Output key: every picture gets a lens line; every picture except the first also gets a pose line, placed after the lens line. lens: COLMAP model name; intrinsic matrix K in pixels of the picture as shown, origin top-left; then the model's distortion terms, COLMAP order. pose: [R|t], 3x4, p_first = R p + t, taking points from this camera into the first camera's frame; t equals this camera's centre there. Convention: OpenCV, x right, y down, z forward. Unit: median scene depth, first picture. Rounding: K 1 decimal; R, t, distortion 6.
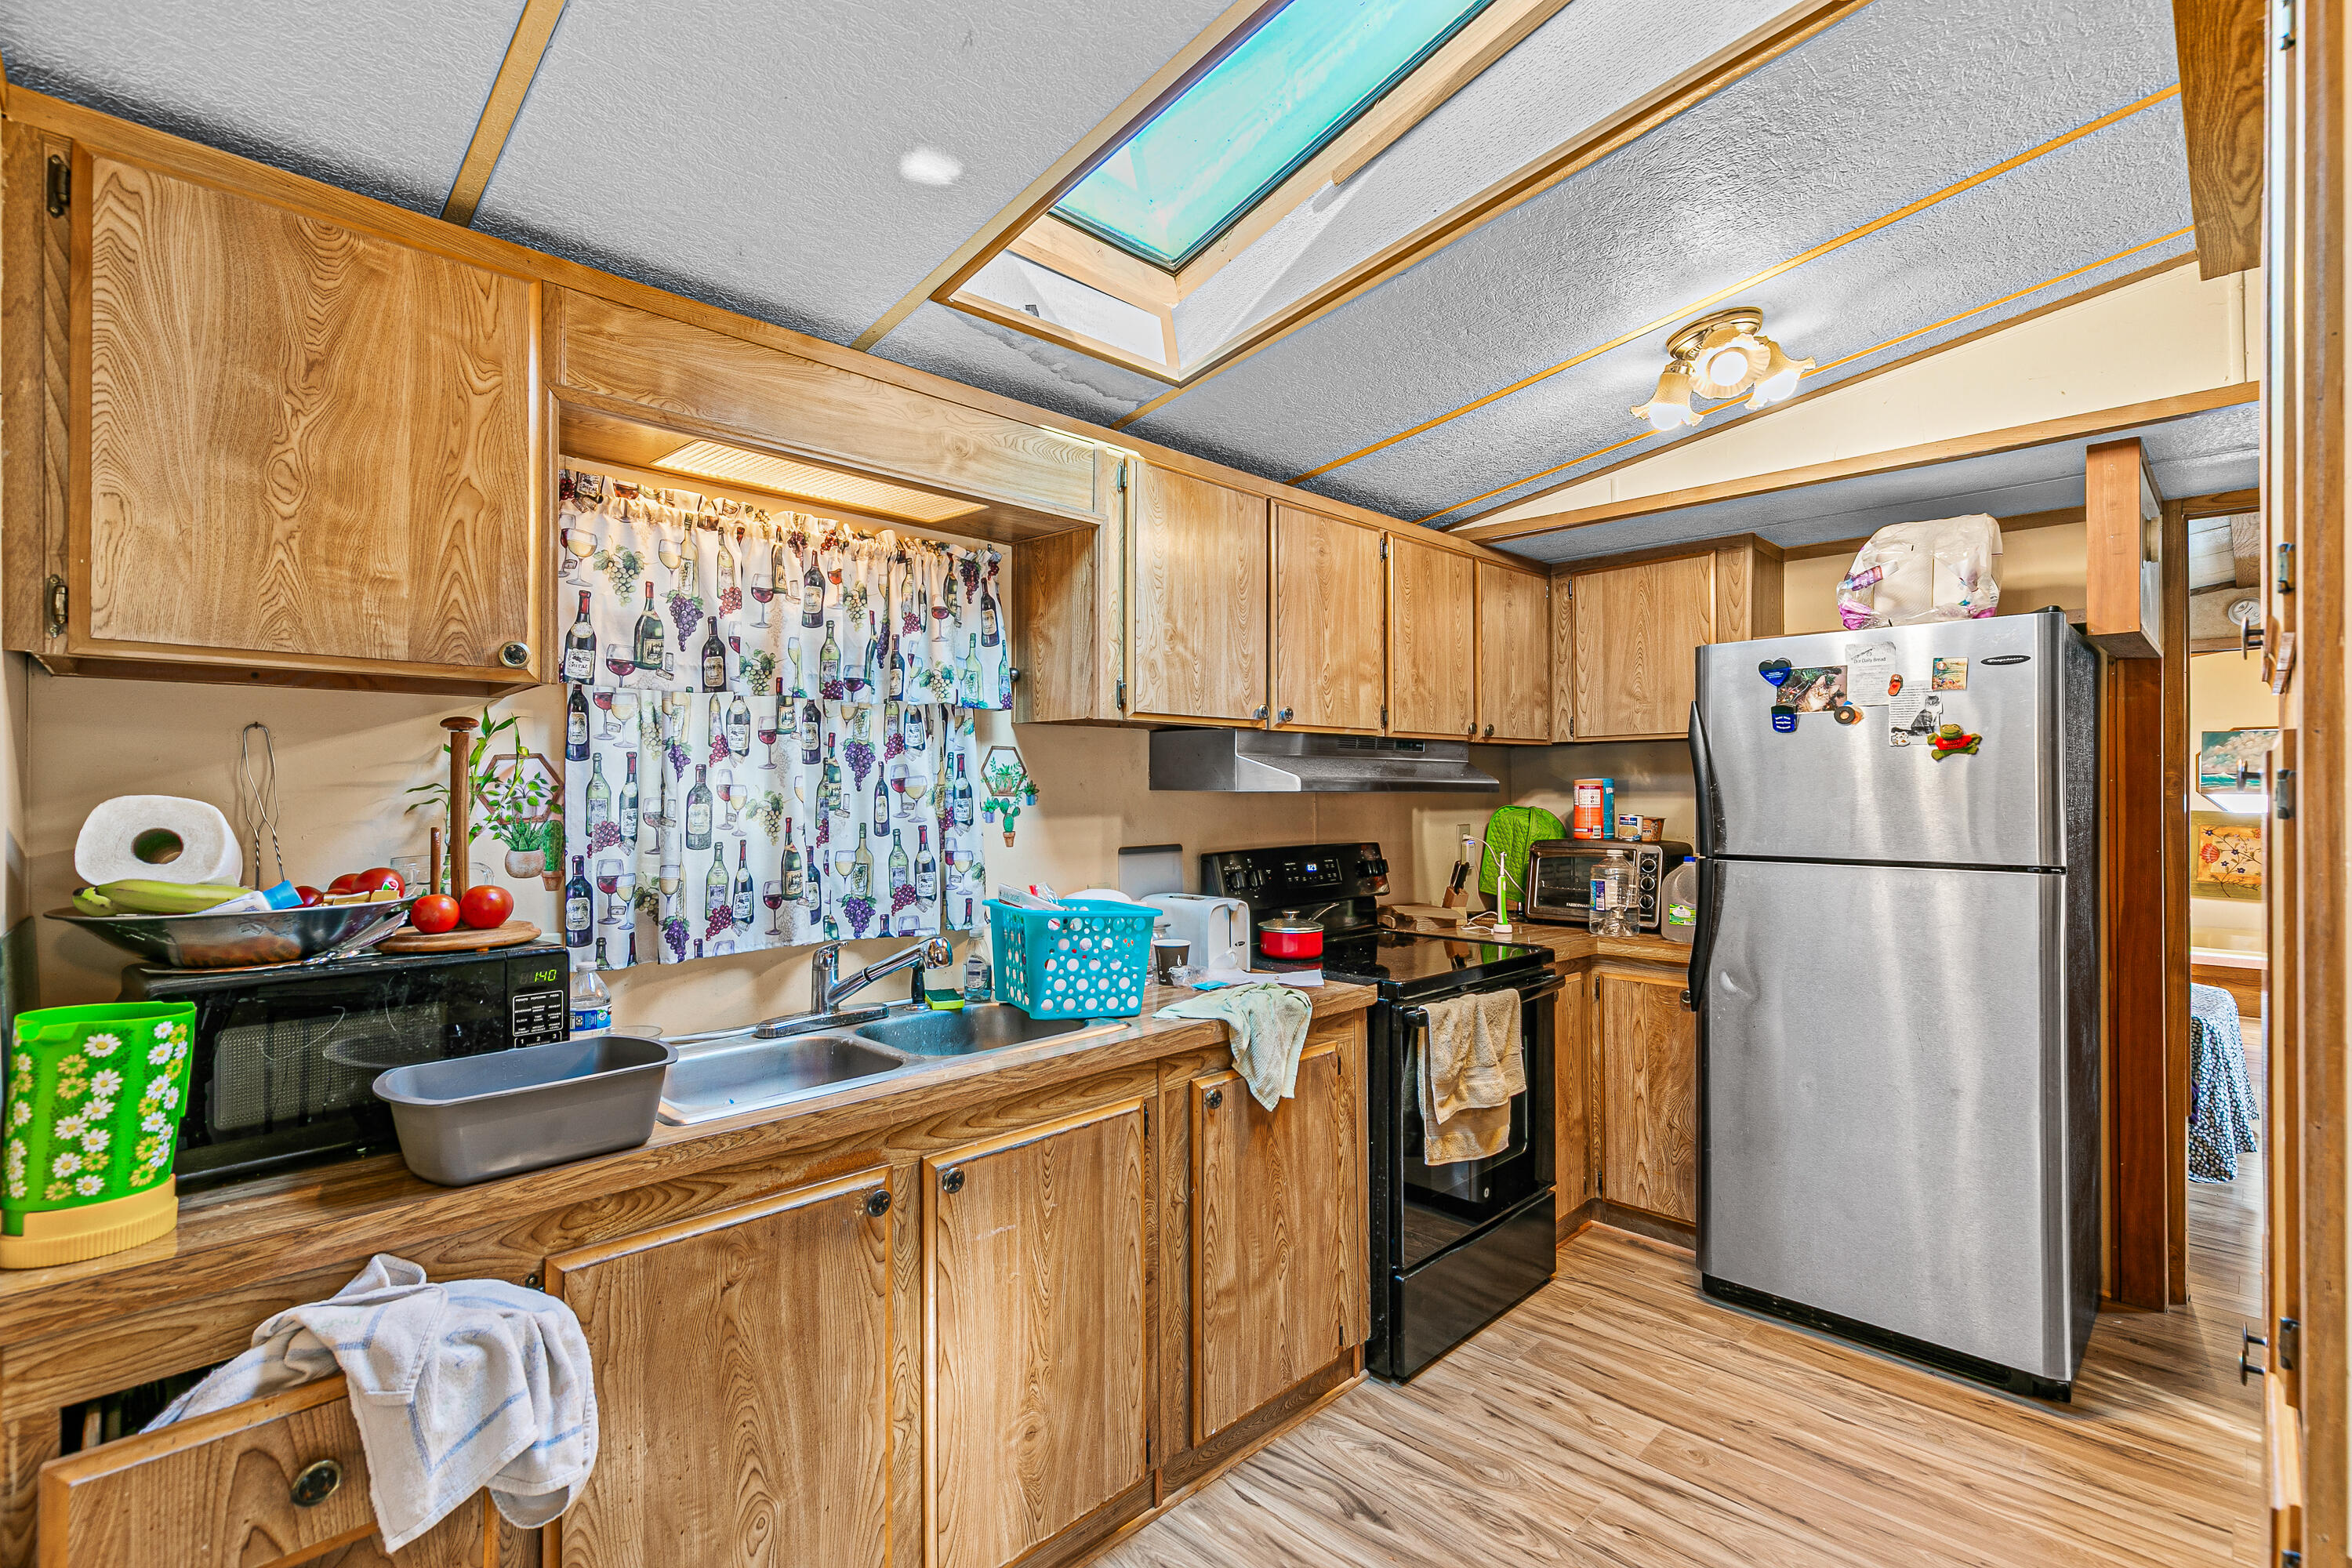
lens RADIAL K [[1065.0, 0, 1175.6], [0, 1065.0, 789.9], [0, 0, 1]] dist [0.012522, -0.001922]
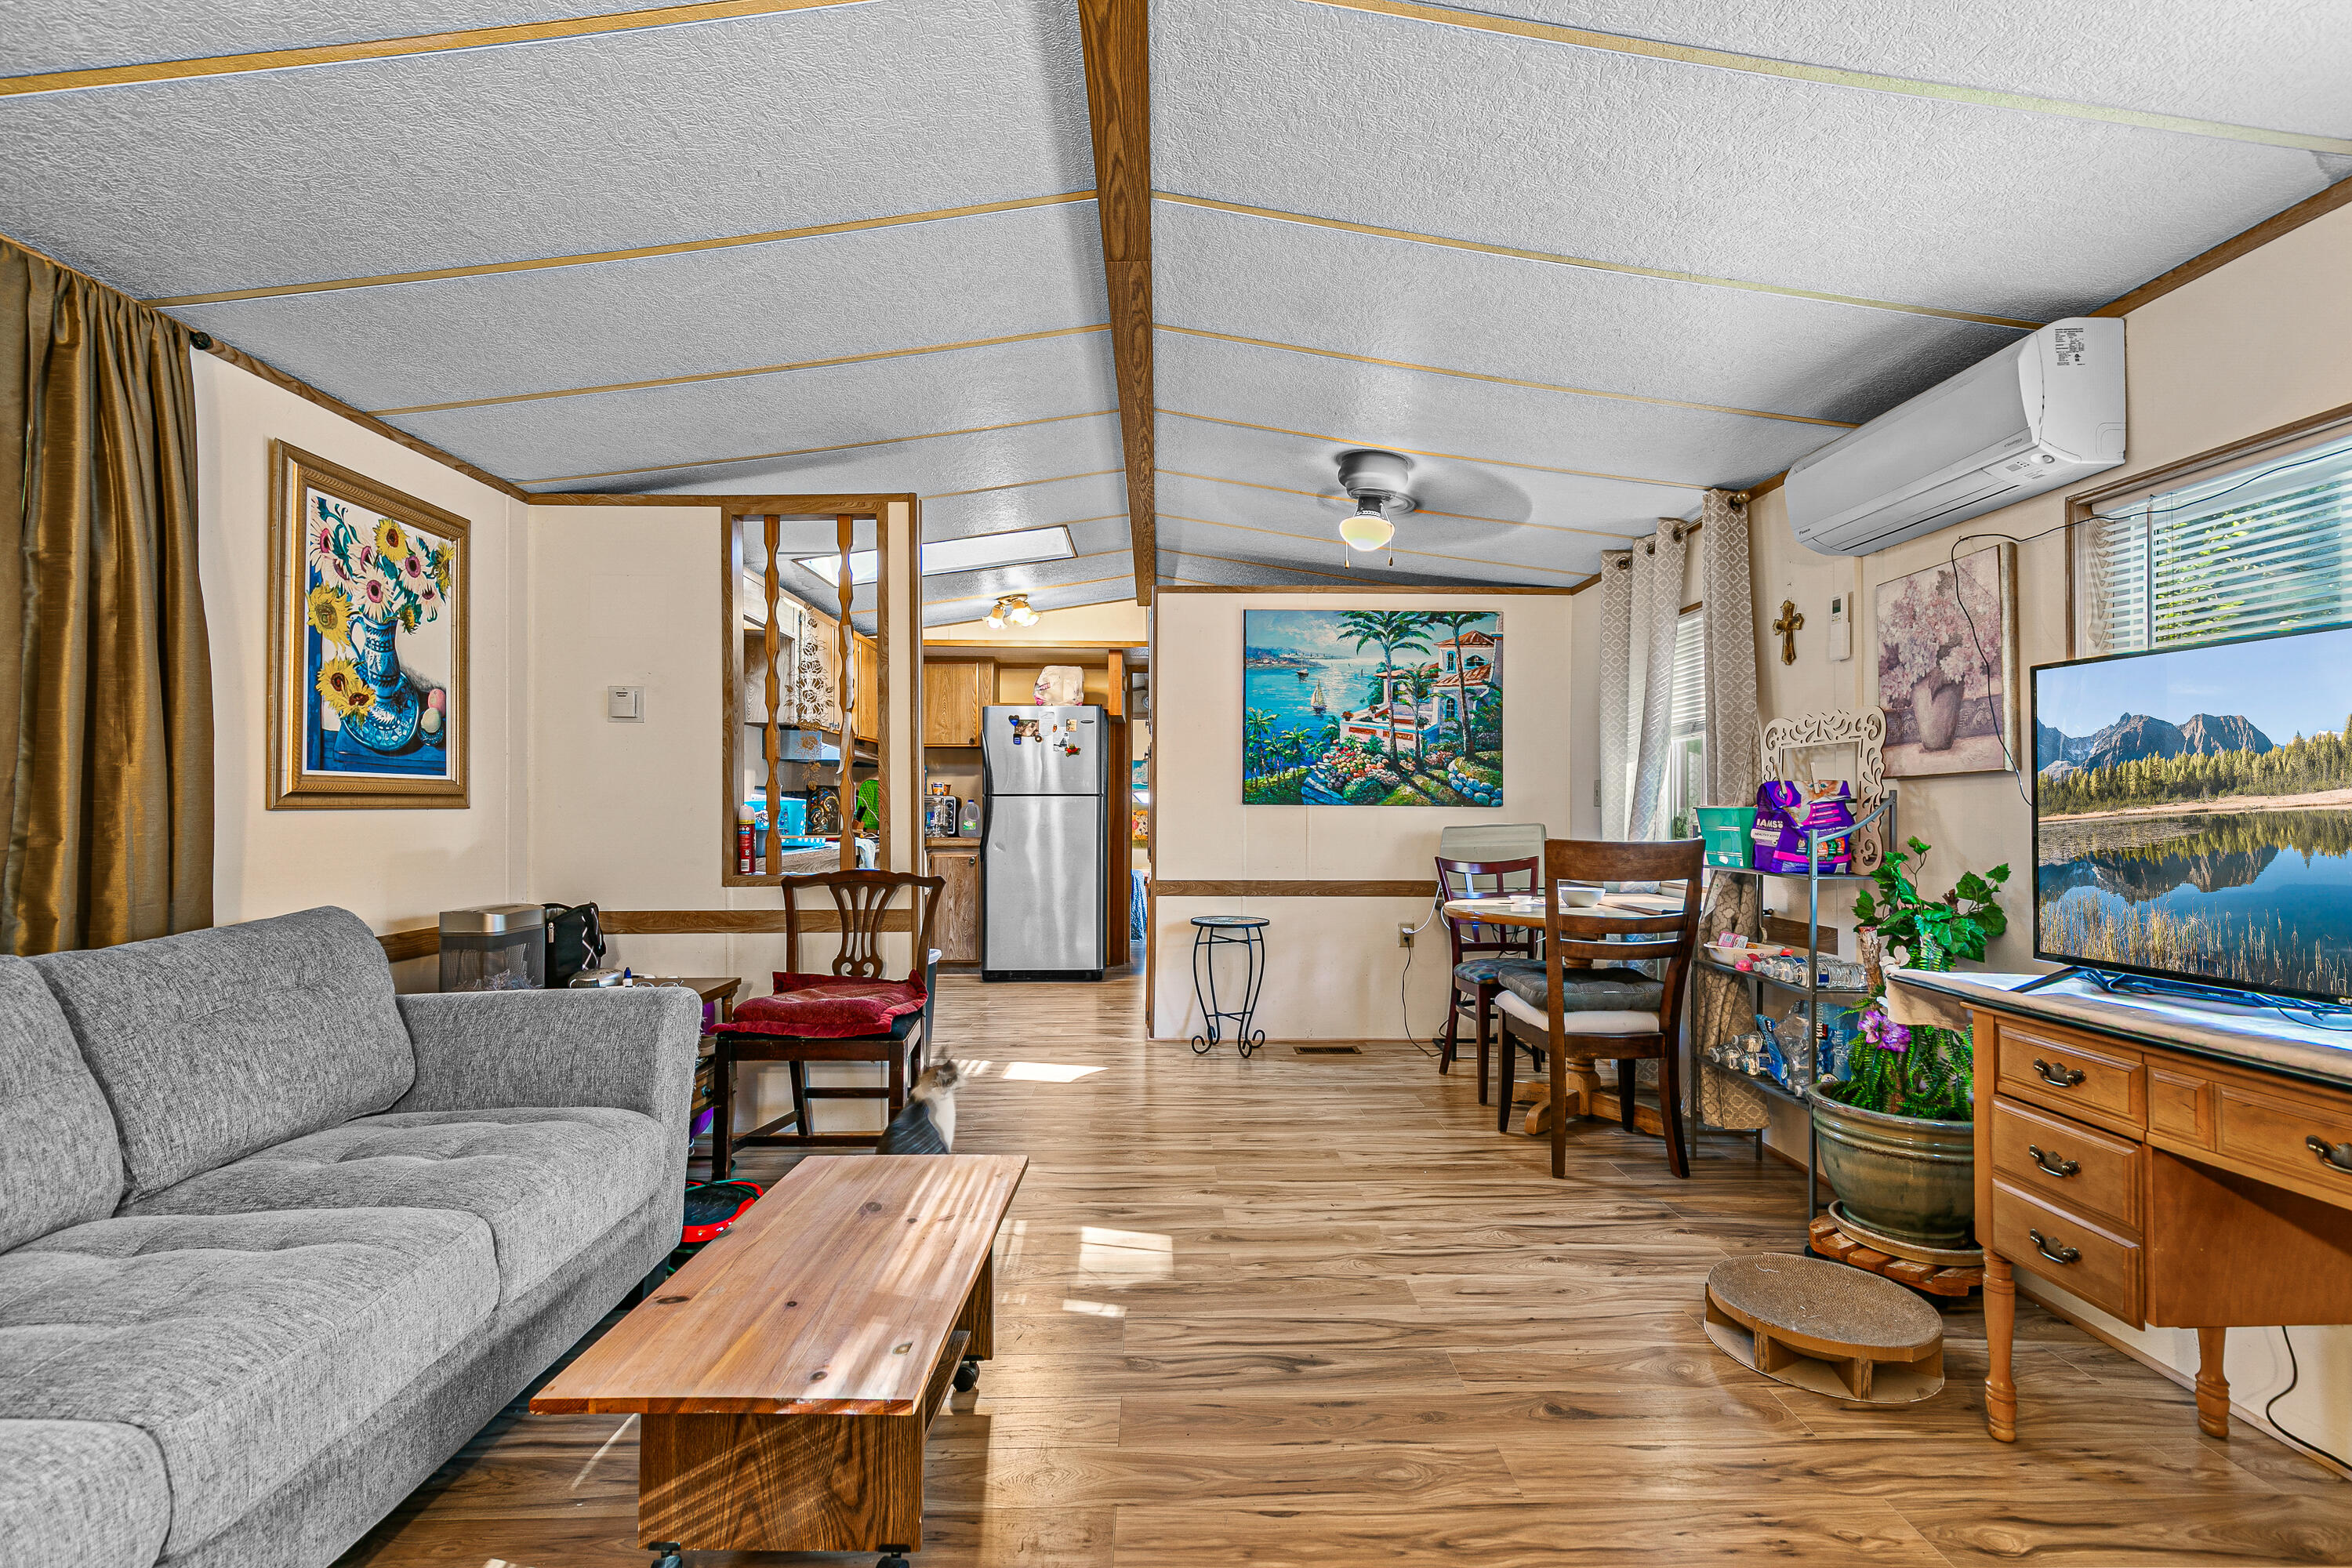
lens RADIAL K [[1065.0, 0, 1175.6], [0, 1065.0, 789.9], [0, 0, 1]] dist [0.012522, -0.001922]
pose [[0.694263, 0.017058, 0.719520, -1.140191], [-0.002522, 0.999771, -0.021269, 0.123628], [-0.719717, 0.012951, 0.694146, -1.178188]]
